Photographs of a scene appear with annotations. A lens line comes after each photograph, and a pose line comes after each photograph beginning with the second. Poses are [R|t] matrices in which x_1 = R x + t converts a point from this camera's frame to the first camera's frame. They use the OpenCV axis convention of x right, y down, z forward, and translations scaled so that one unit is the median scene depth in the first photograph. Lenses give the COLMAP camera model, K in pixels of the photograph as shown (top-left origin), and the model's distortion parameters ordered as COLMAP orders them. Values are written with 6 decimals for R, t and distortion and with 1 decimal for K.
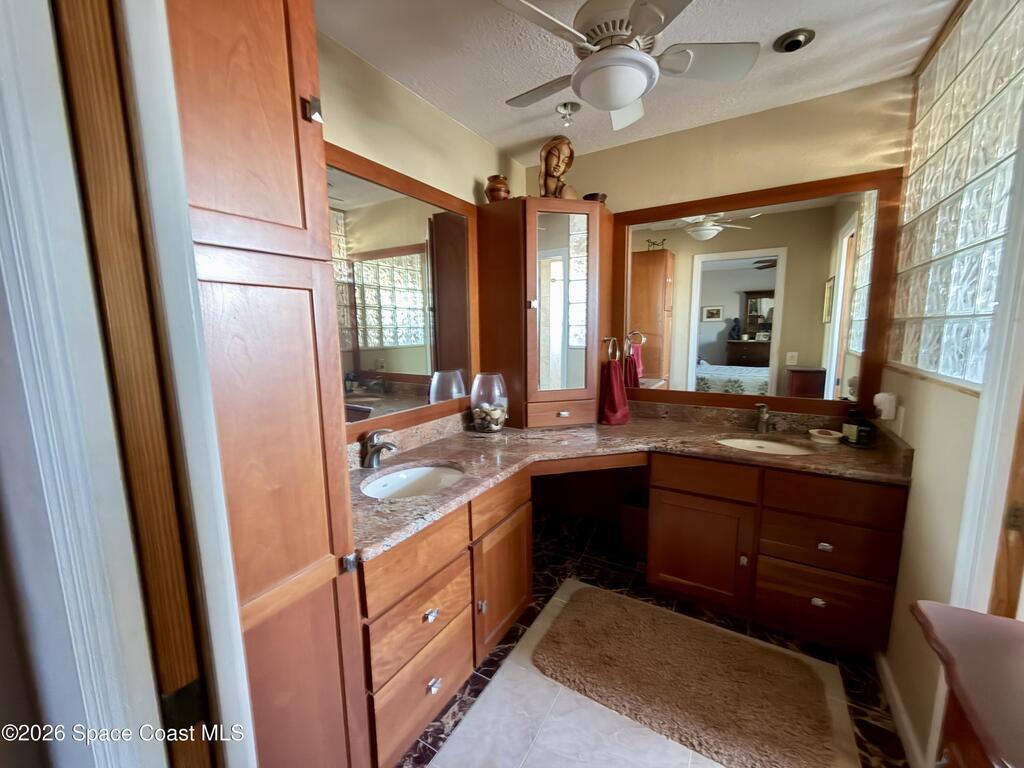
lens RADIAL K [[411.1, 0, 512.8], [0, 411.1, 387.2], [0, 0, 1]] dist [0.000063, 0.000000]
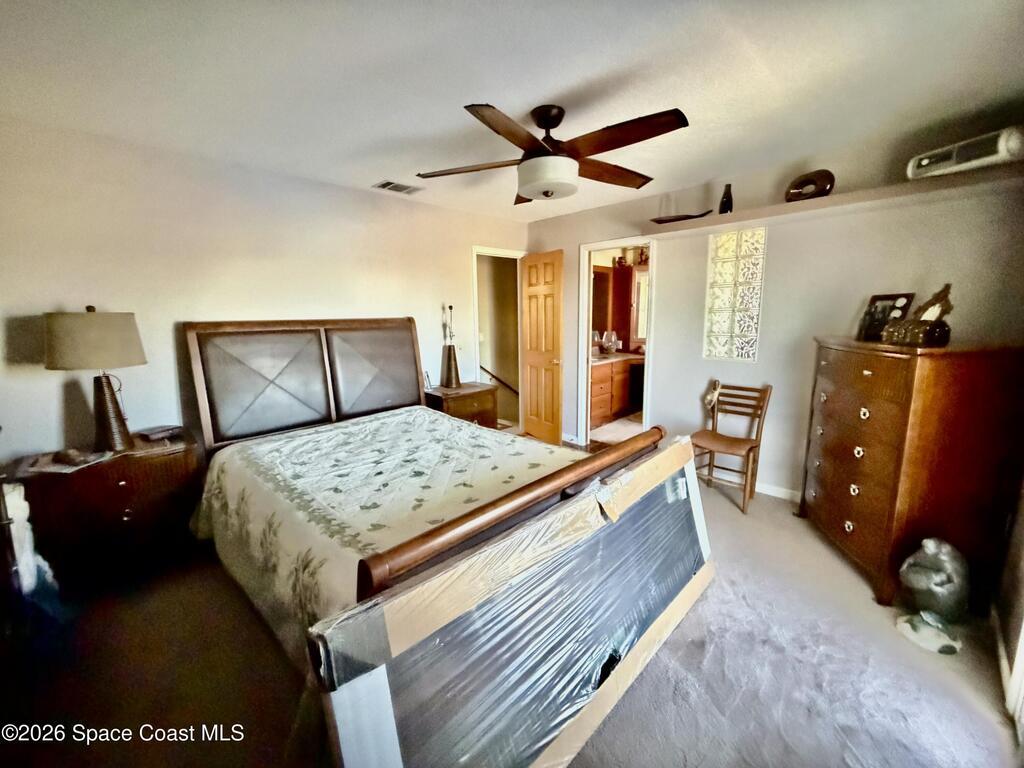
lens RADIAL K [[411.1, 0, 512.9], [0, 411.1, 388.7], [0, 0, 1]] dist [0.000063, 0.000000]
pose [[0.977832, 0.043183, -0.204890, -0.146906], [-0.031365, 0.997670, 0.060584, 0.222445], [0.207029, -0.052815, 0.976908, -1.879320]]
